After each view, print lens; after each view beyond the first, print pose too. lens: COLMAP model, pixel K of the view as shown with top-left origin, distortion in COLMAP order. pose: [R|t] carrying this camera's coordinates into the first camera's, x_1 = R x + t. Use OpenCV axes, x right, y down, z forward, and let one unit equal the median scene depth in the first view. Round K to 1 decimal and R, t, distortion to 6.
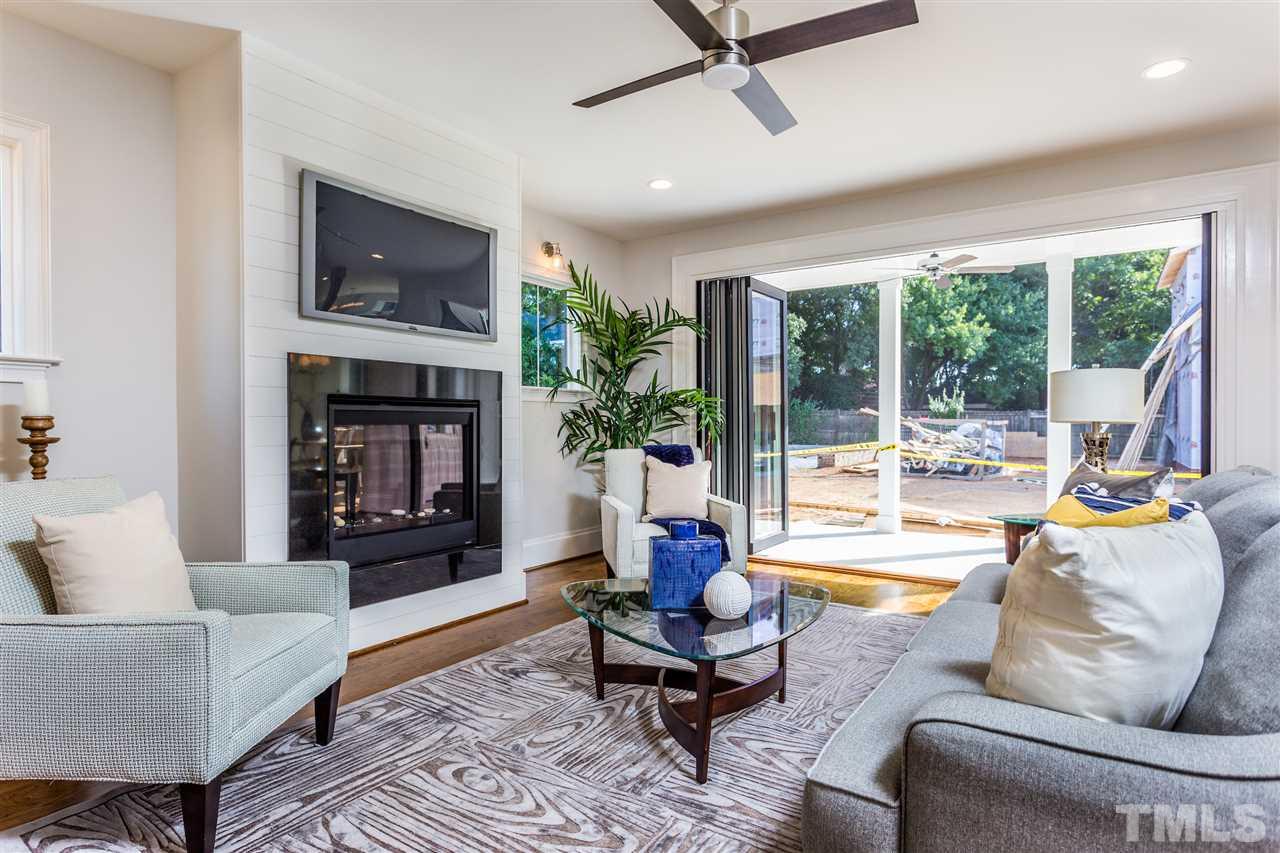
lens RADIAL K [[691.6, 0, 641.0], [0, 691.6, 428.4], [0, 0, 1]] dist [-0.003359, -0.000652]
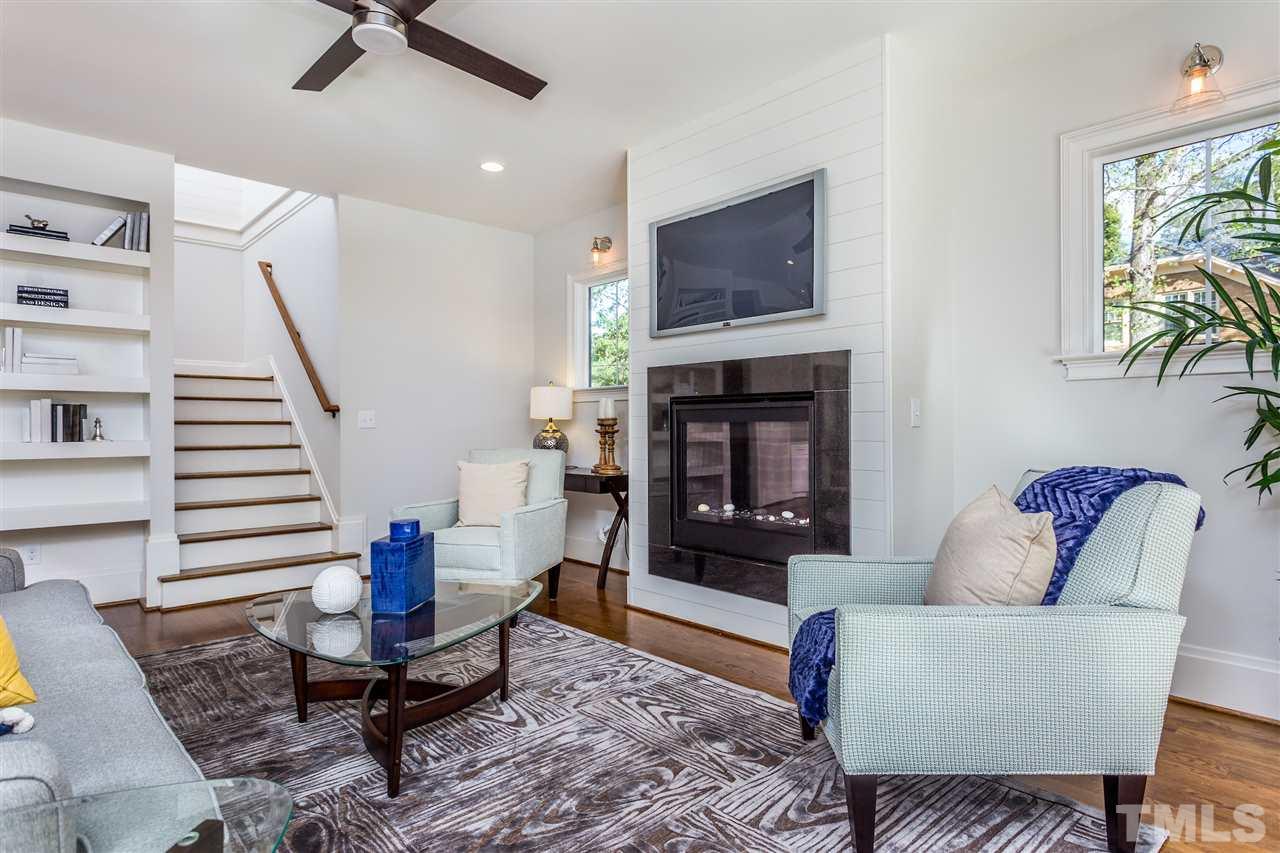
lens RADIAL K [[703.7, 0, 641.7], [0, 703.7, 425.2], [0, 0, 1]] dist [-0.001692, -0.000304]
pose [[-0.234604, 0.002204, -0.972088, 0.765257], [-0.002827, 0.999992, 0.002949, -0.003814], [0.972087, 0.003440, -0.234596, 1.252594]]
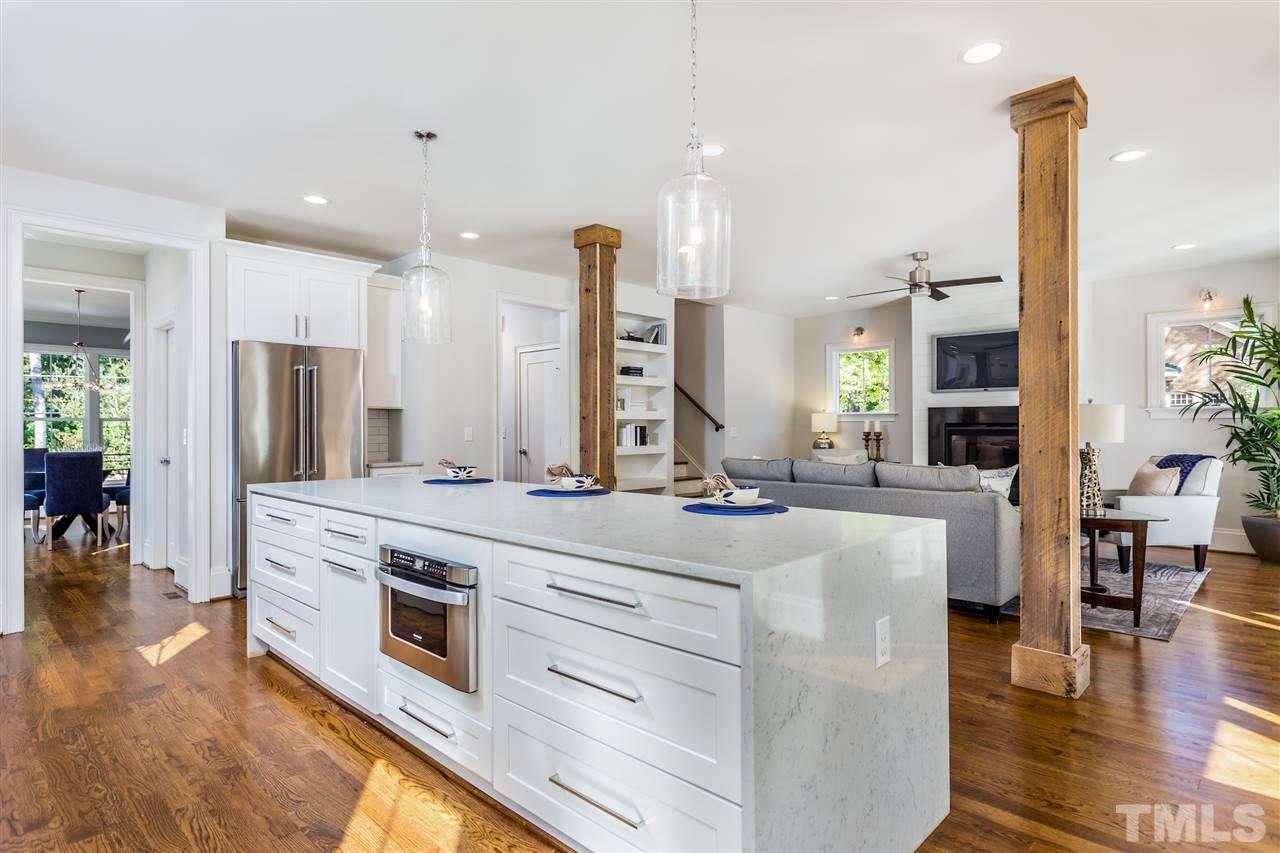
lens RADIAL K [[691.6, 0, 641.0], [0, 691.6, 428.4], [0, 0, 1]] dist [-0.003359, -0.000652]
pose [[-0.182151, 0.004355, -0.983261, 2.155289], [-0.004412, 0.999977, 0.005246, -0.038567], [0.983261, 0.005294, -0.182127, 0.396099]]
